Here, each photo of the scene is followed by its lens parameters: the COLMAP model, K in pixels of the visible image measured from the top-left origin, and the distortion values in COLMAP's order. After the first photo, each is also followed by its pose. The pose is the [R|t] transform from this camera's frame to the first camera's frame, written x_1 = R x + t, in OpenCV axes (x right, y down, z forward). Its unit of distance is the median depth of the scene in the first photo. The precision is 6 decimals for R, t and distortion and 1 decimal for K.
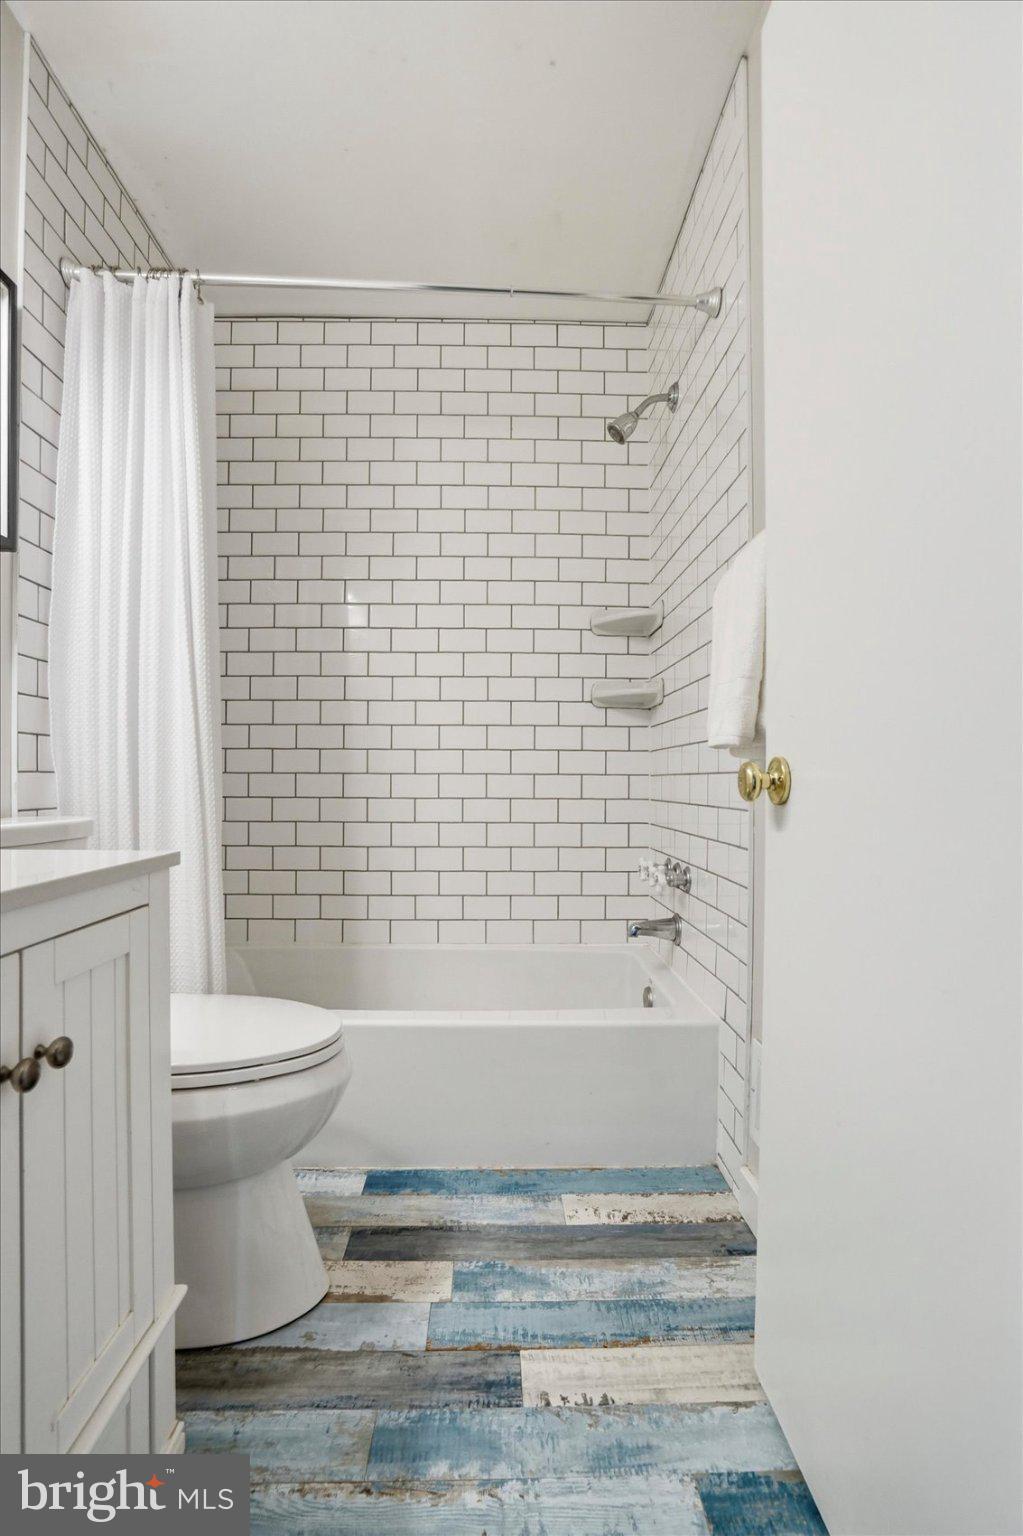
lens RADIAL K [[714.3, 0, 511.5], [0, 714.3, 768.0], [0, 0, 1]] dist [-0.069741, 0.028018]
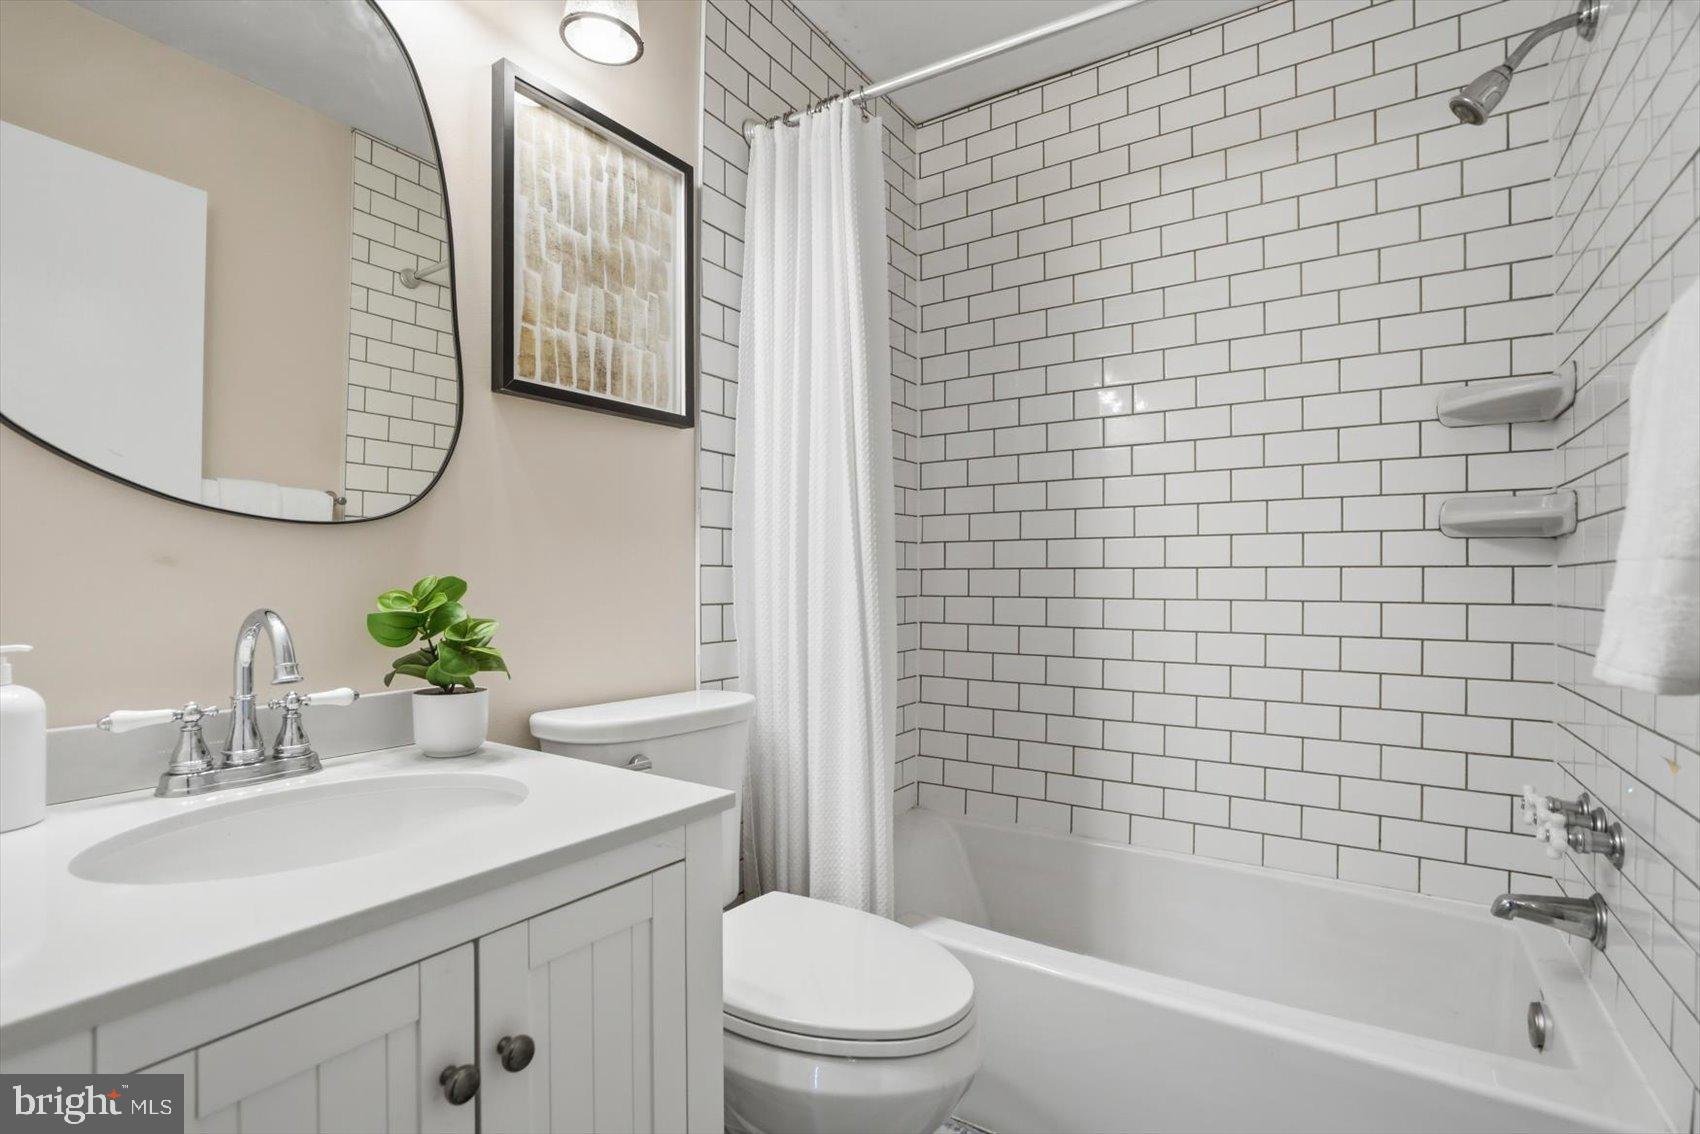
lens RADIAL K [[790.5, 0, 843.8], [0, 790.5, 574.2], [0, 0, 1]] dist [-0.069741, 0.028018]
pose [[0.816958, -0.006191, -0.576664, 0.080846], [0.005458, 0.999981, -0.003004, -0.060747], [0.576671, -0.000693, 0.816976, 0.120801]]
